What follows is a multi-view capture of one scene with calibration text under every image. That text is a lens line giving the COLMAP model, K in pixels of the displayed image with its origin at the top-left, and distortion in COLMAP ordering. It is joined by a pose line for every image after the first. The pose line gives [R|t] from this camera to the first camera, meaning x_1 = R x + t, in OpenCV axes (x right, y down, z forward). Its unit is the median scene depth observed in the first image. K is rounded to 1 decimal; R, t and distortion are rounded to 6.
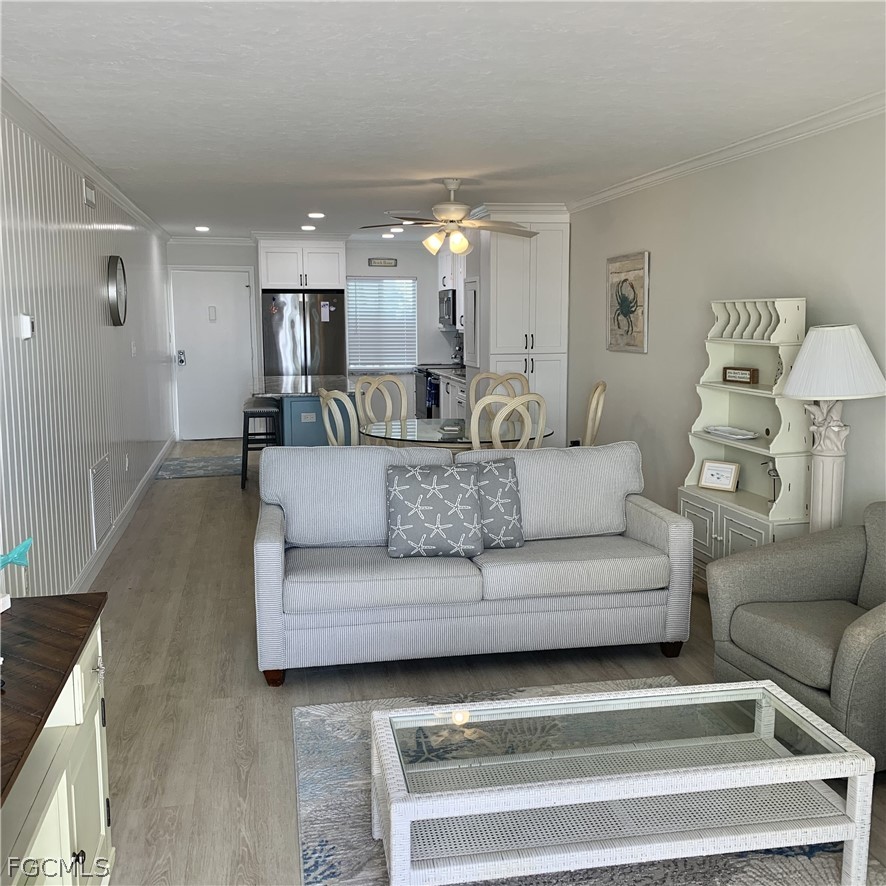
lens RADIAL K [[915.7, 0, 456.8], [0, 915.7, 434.5], [0, 0, 1]] dist [0.040851, 0.000000]
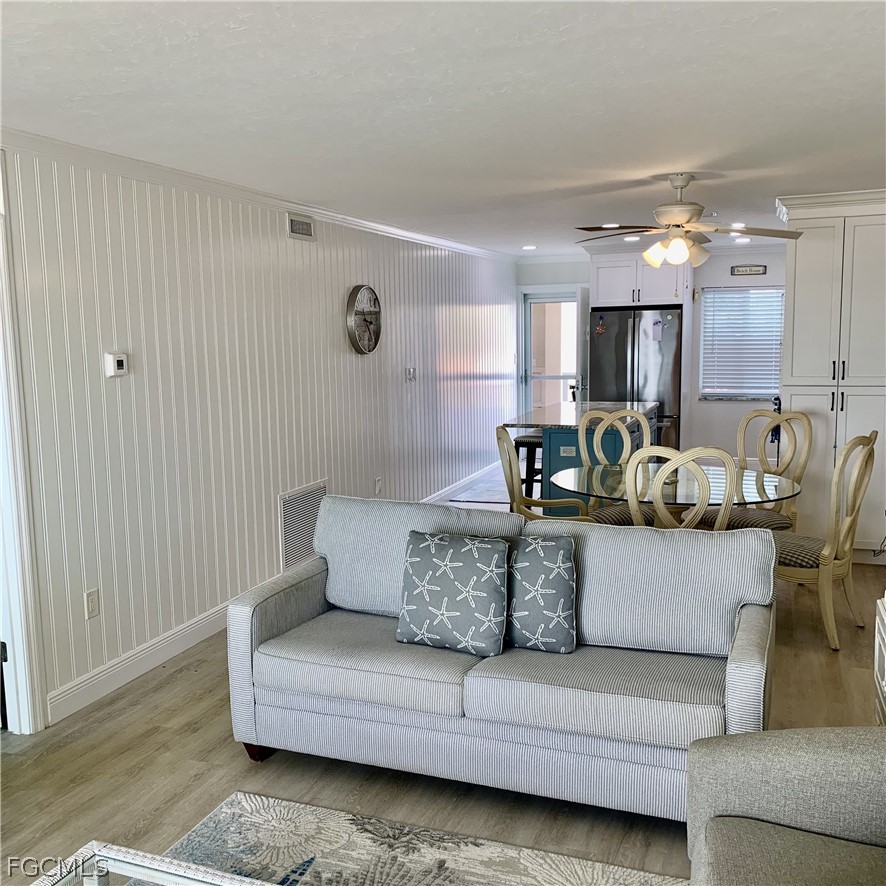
lens RADIAL K [[915.7, 0, 409.5], [0, 915.7, 454.5], [0, 0, 1]] dist [0.040851, 0.000000]
pose [[0.836421, 0.060632, -0.544723, 0.152449], [-0.054369, 0.998139, 0.027618, -0.024125], [0.545383, 0.006516, 0.838161, 0.114130]]
